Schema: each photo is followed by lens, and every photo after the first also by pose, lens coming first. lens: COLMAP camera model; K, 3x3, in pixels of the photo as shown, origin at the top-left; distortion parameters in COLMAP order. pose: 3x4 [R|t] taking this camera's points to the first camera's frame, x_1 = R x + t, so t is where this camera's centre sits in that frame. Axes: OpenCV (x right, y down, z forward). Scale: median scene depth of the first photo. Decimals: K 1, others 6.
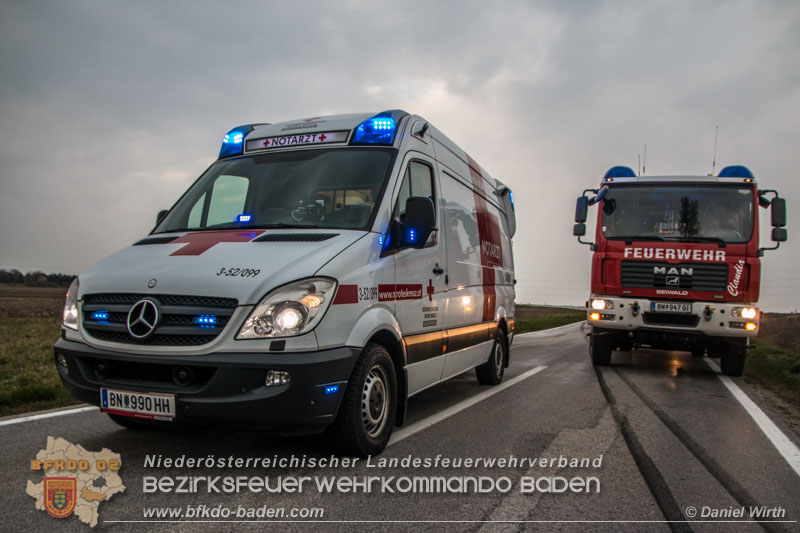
lens RADIAL K [[622.5, 0, 400.6], [0, 622.5, 285.3], [0, 0, 1]] dist [-0.148993, 0.125637]
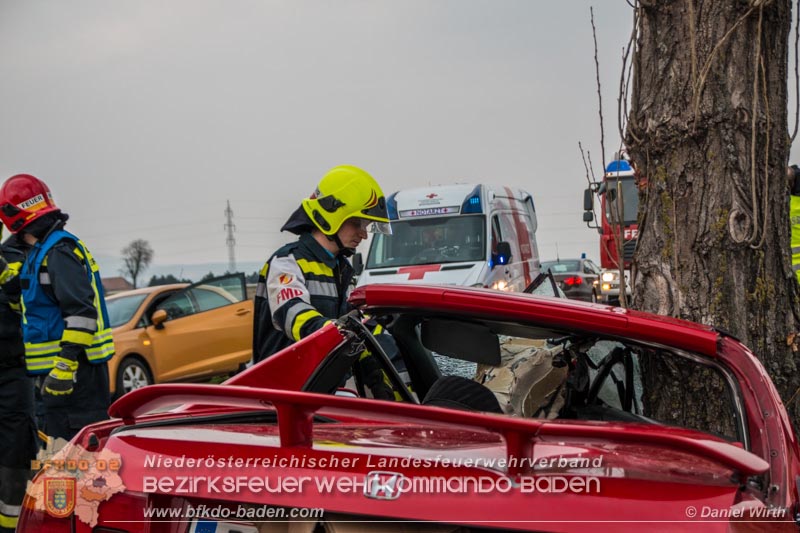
lens RADIAL K [[1578.2, 0, 400.0], [0, 1578.2, 266.5], [0, 0, 1]] dist [0.033910, 0.054740]
pose [[0.988202, -0.092924, 0.121742, -0.489988], [0.090652, 0.995591, 0.024083, -0.107396], [-0.123443, -0.012762, 0.992270, -2.162617]]
